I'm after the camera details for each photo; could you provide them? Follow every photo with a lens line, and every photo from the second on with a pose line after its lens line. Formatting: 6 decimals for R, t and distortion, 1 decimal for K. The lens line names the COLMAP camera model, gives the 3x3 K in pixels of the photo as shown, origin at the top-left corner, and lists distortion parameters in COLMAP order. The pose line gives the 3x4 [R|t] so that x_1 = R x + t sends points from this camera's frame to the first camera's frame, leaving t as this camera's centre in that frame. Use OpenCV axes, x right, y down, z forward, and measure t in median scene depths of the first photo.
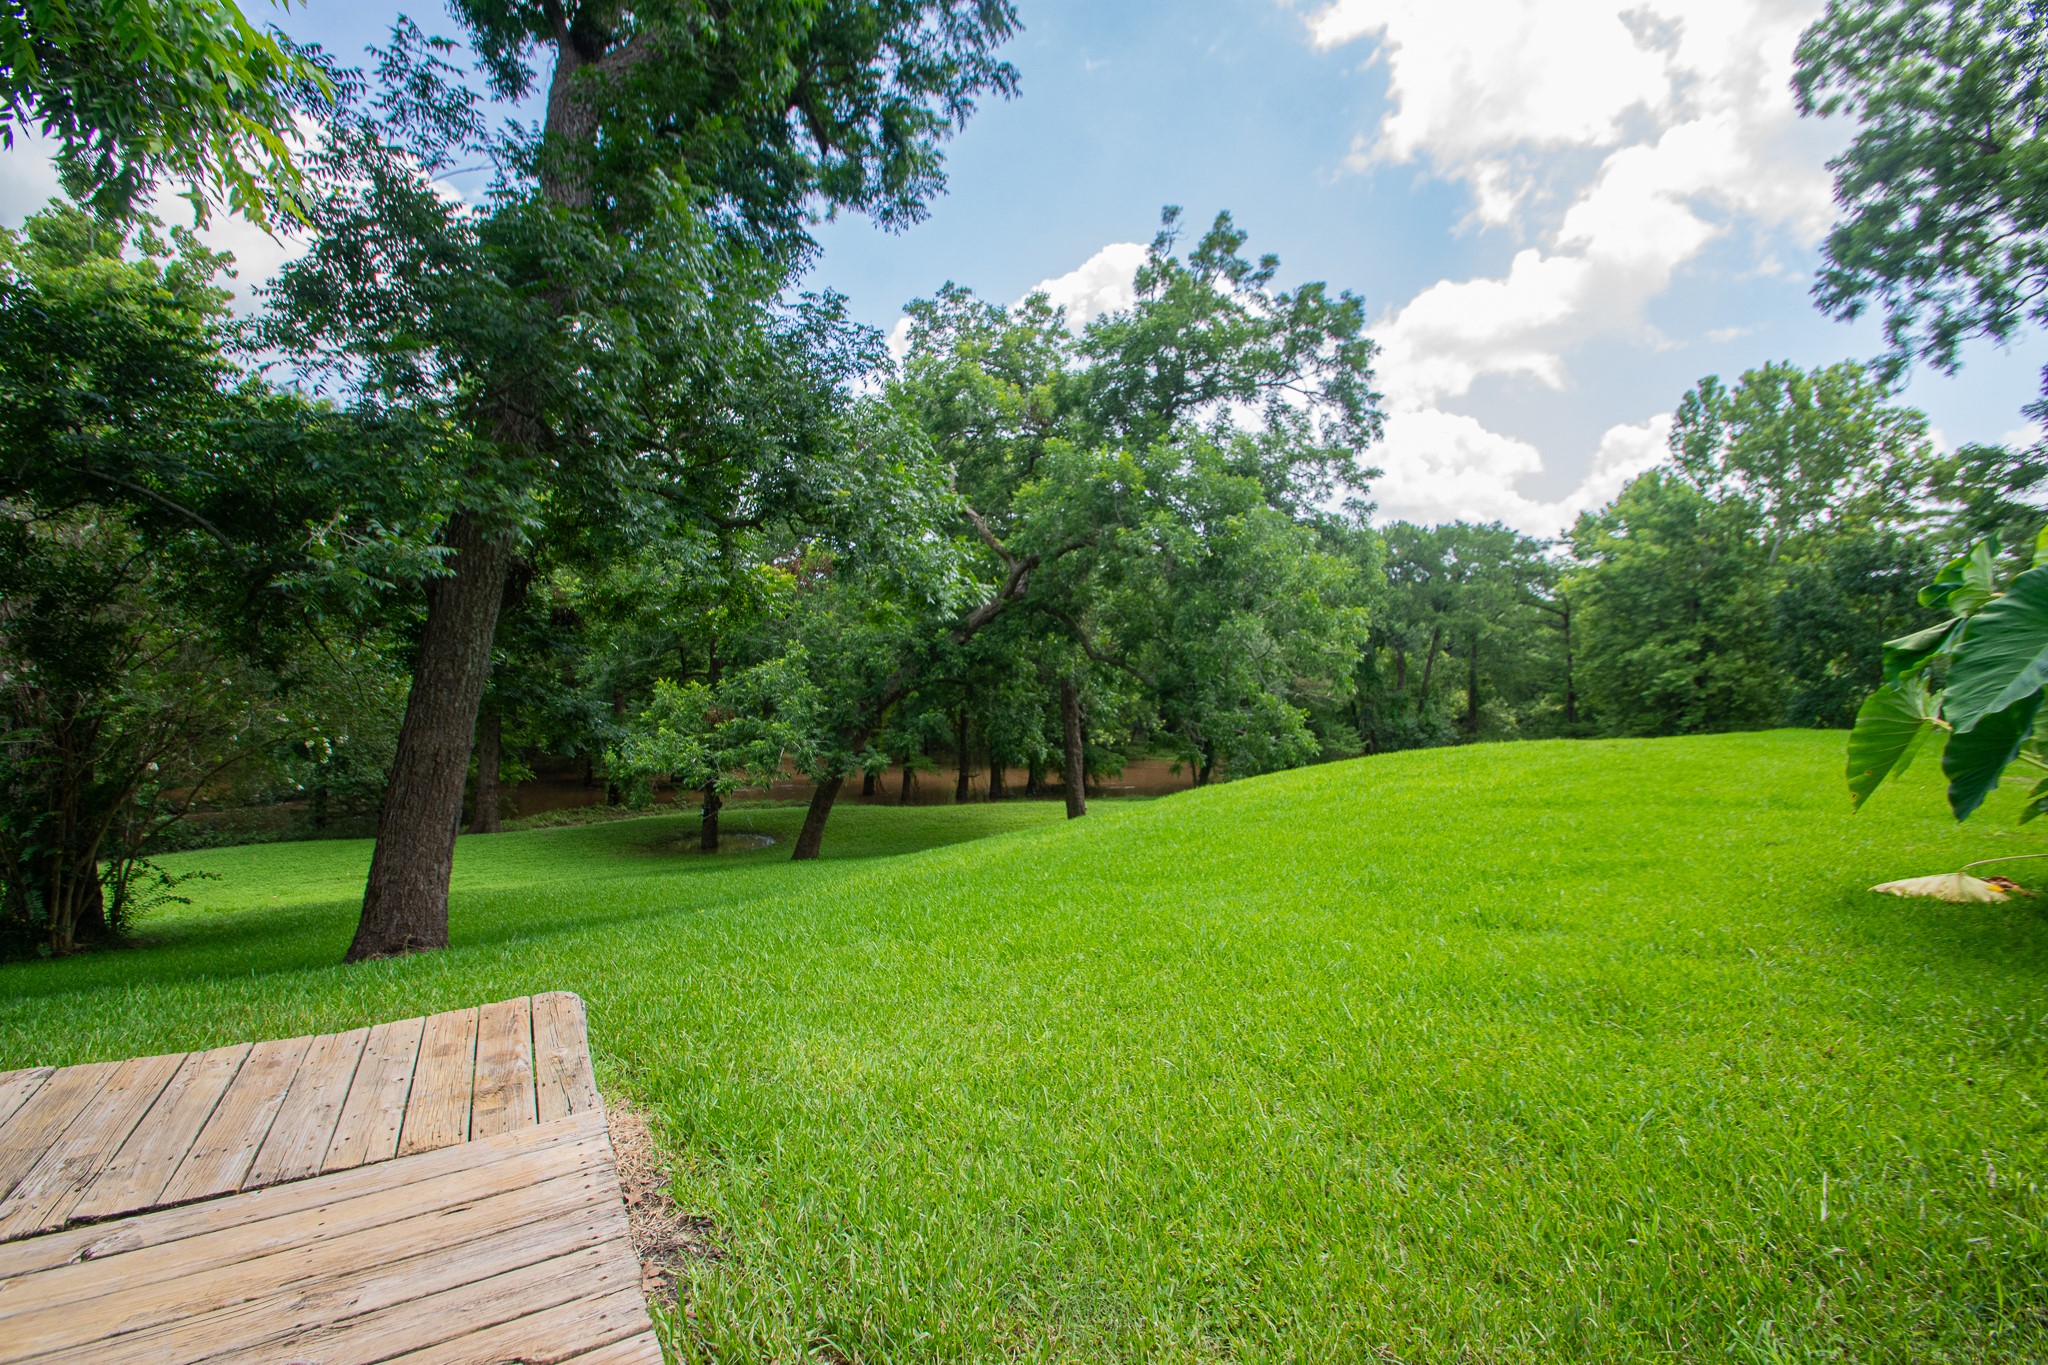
lens RADIAL K [[910.6, 0, 1016.3], [0, 910.6, 686.5], [0, 0, 1]] dist [-0.000891, -0.000248]
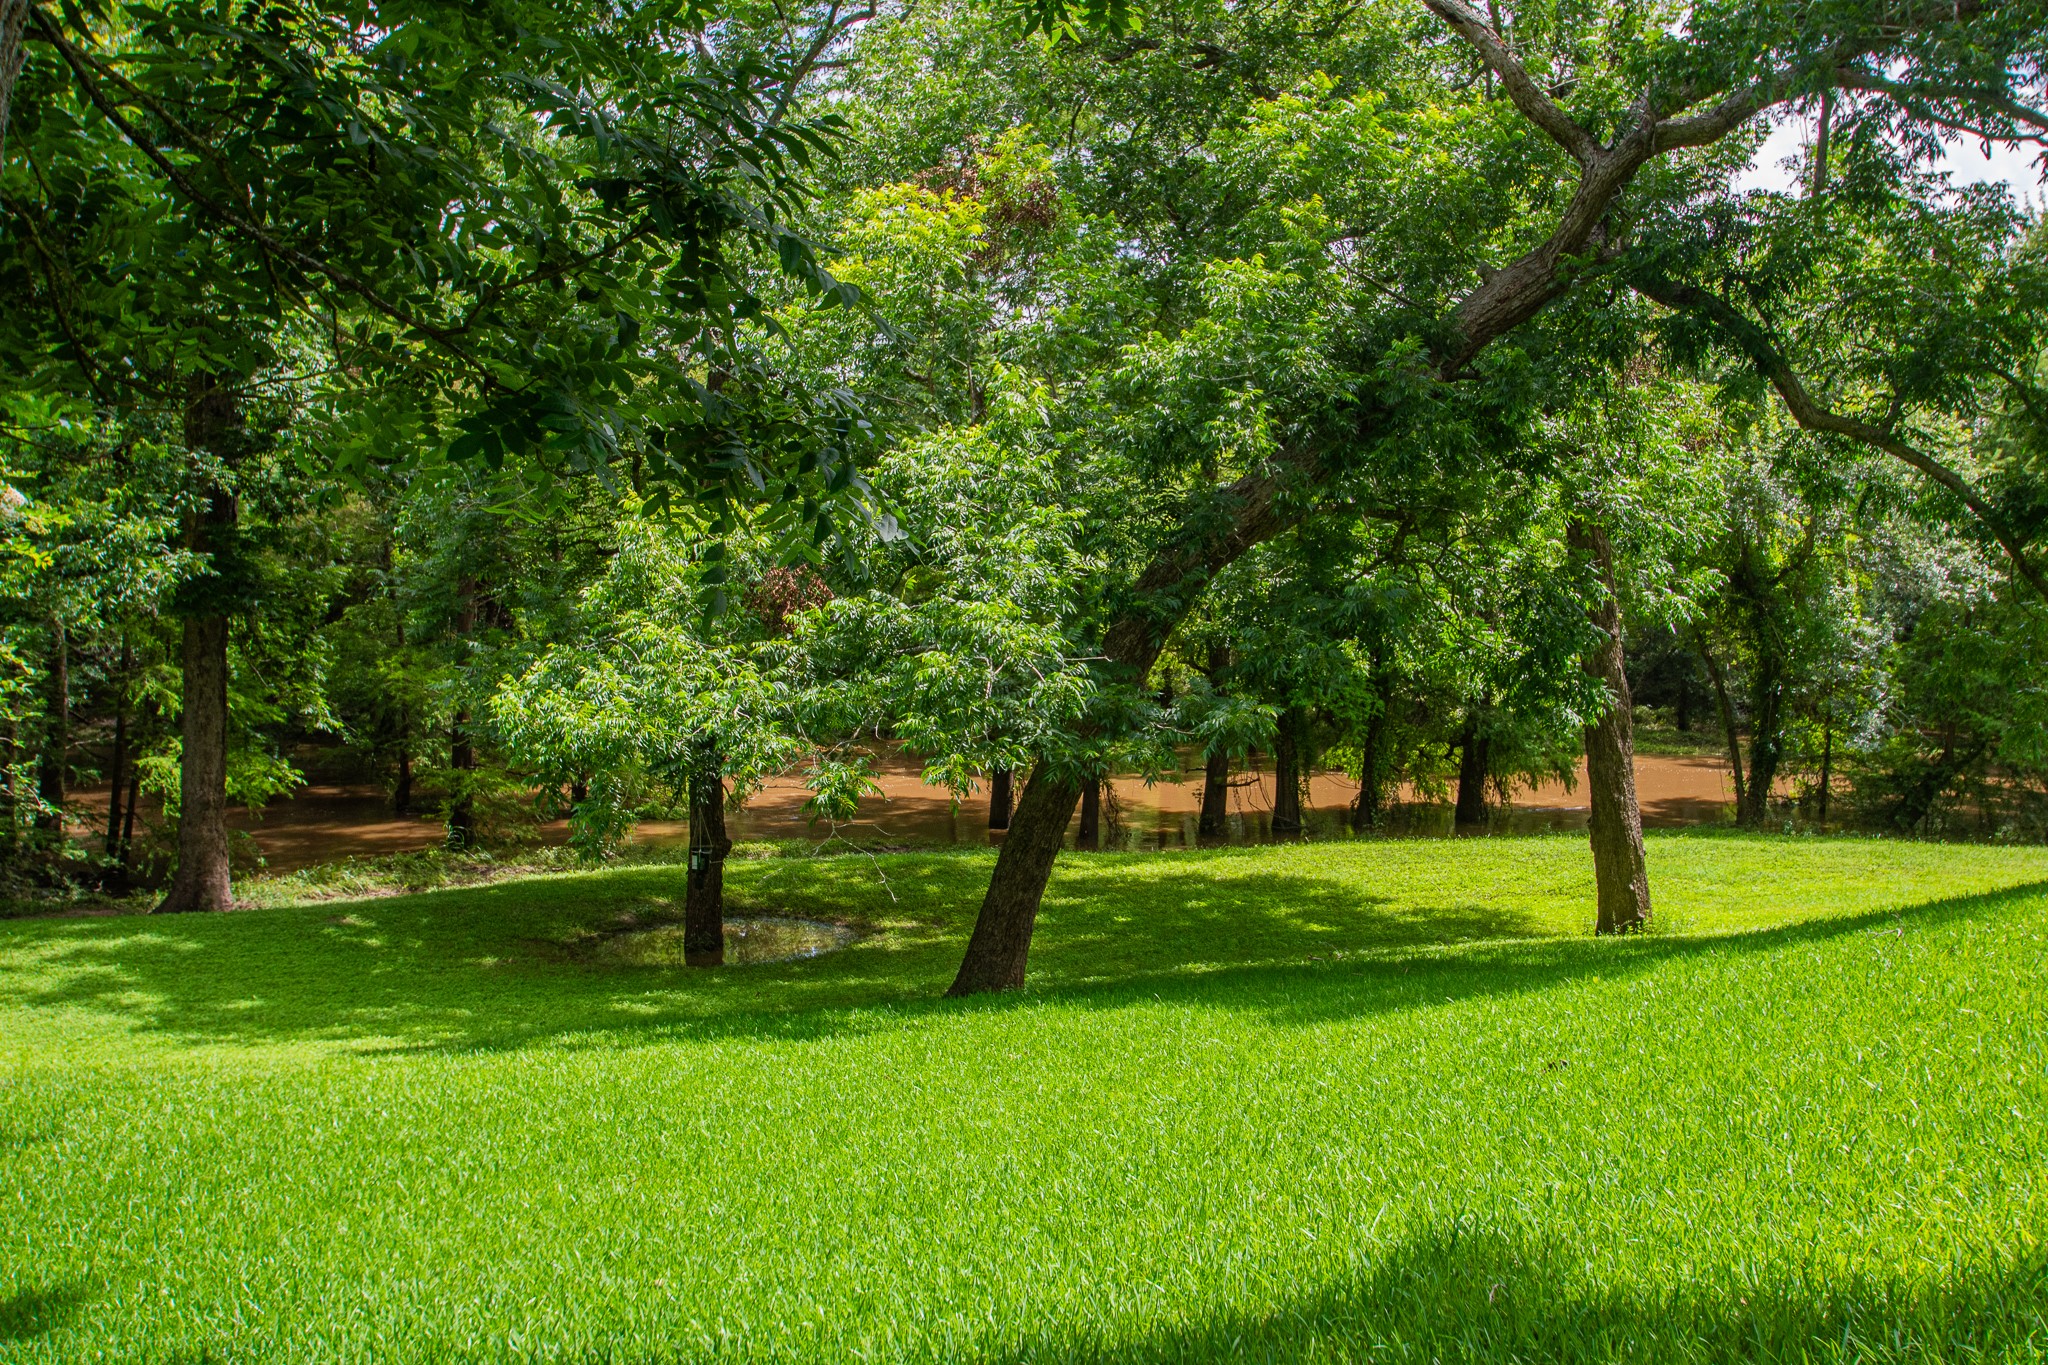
lens RADIAL K [[1770.6, 0, 957.3], [0, 1770.6, 688.2], [0, 0, 1]] dist [-0.062034, 0.004407]
pose [[0.992758, -0.011701, -0.119563, -0.179881], [0.015879, 0.999294, 0.034055, 0.046747], [0.119080, -0.035707, 0.992242, 0.317837]]
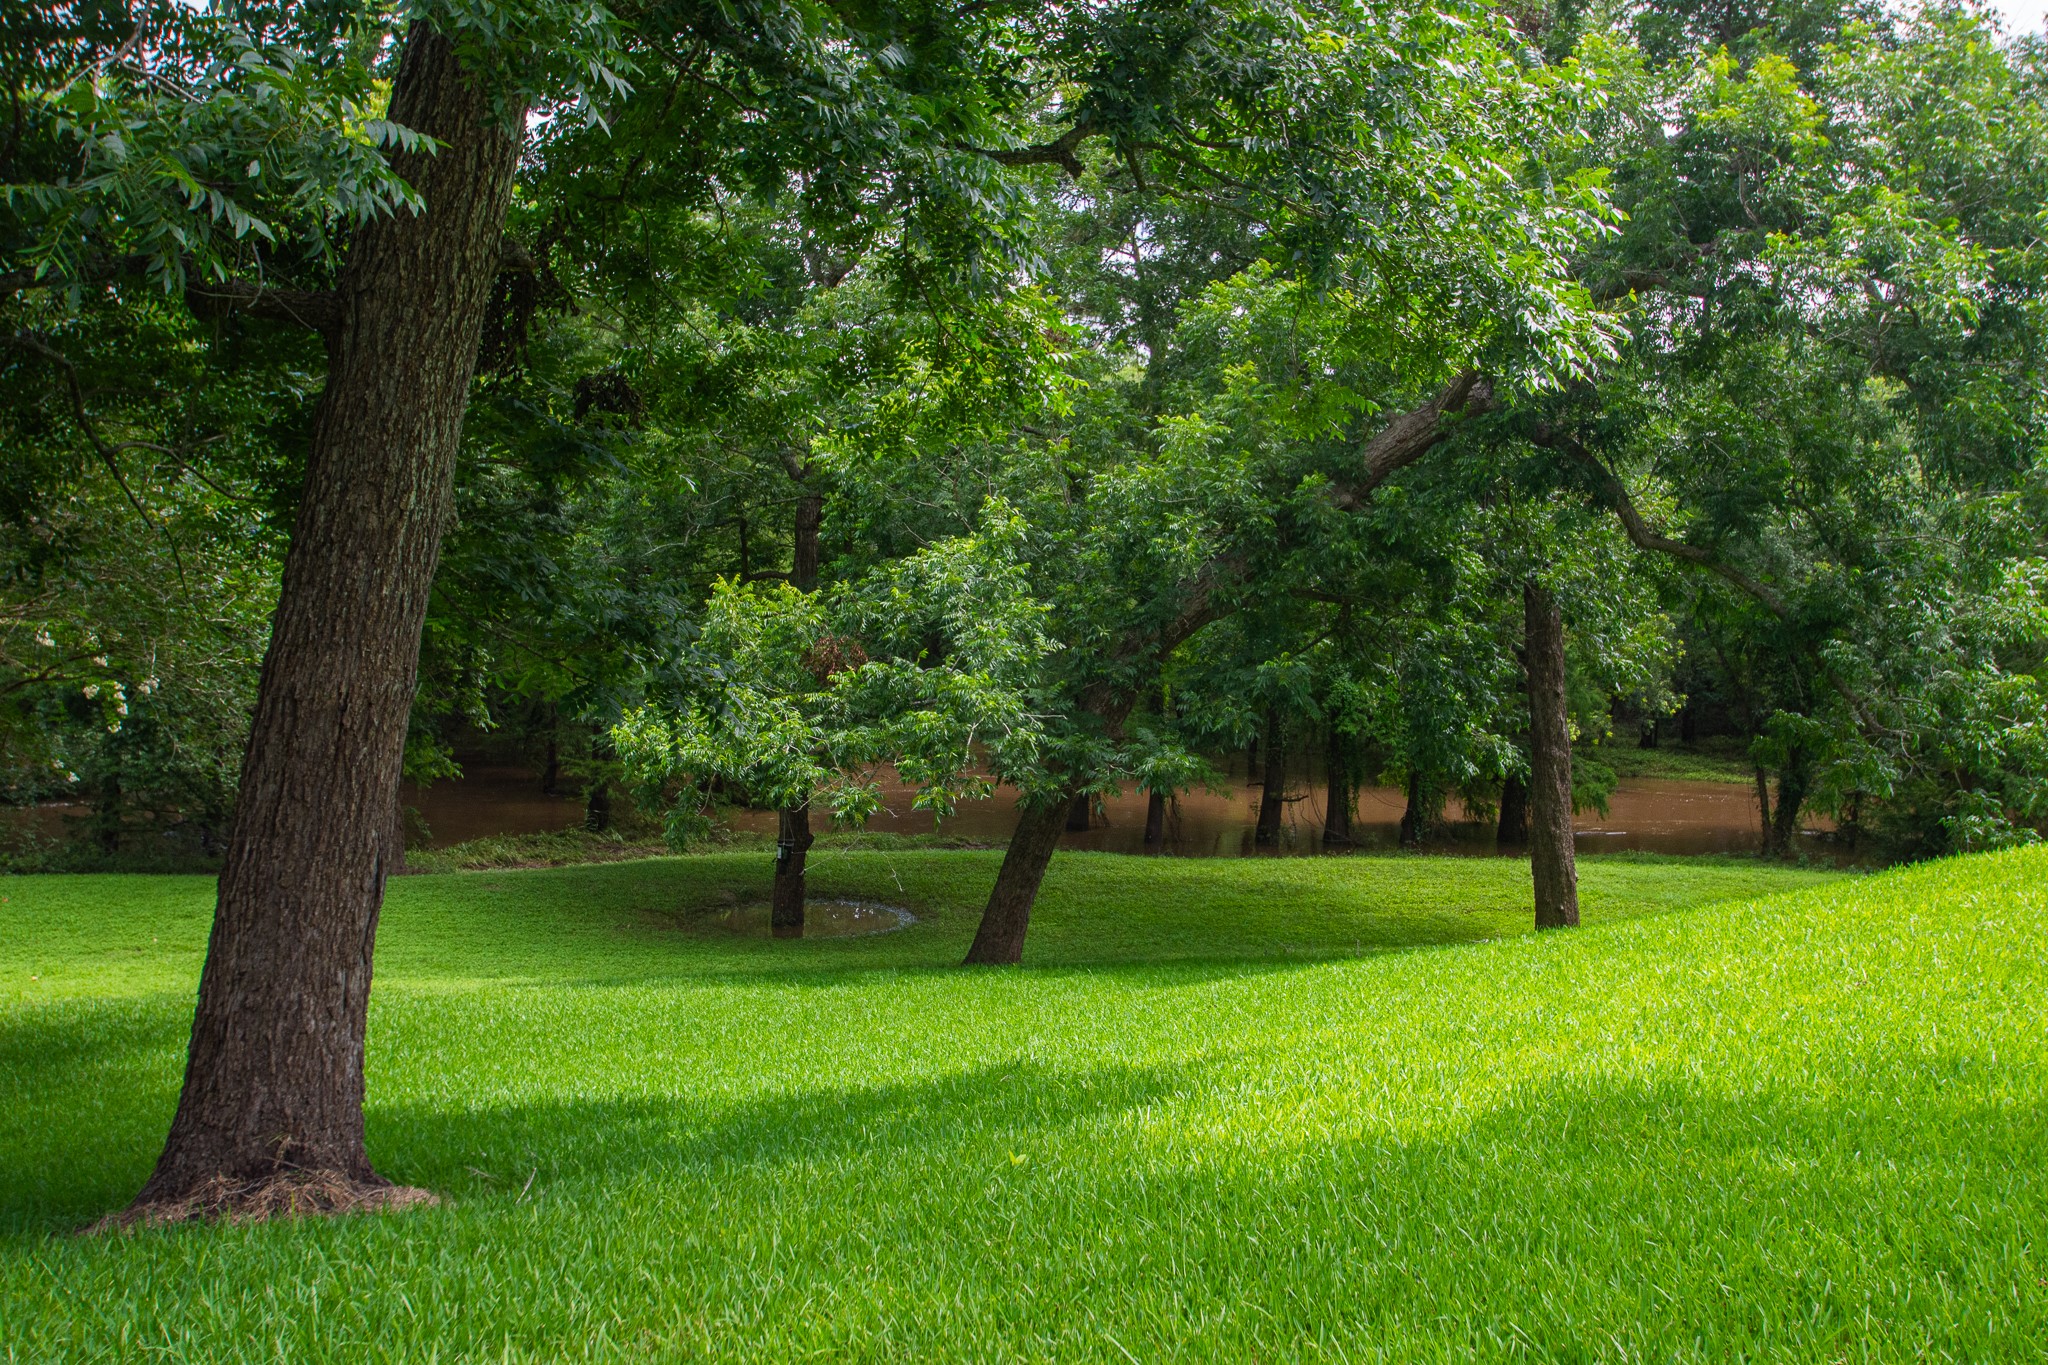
lens RADIAL K [[1770.6, 0, 957.3], [0, 1770.6, 688.2], [0, 0, 1]] dist [-0.062034, 0.004407]
pose [[0.979491, 0.023256, -0.200141, -0.078974], [-0.015643, 0.999096, 0.039538, 0.010741], [0.200879, -0.035596, 0.978969, 0.105726]]
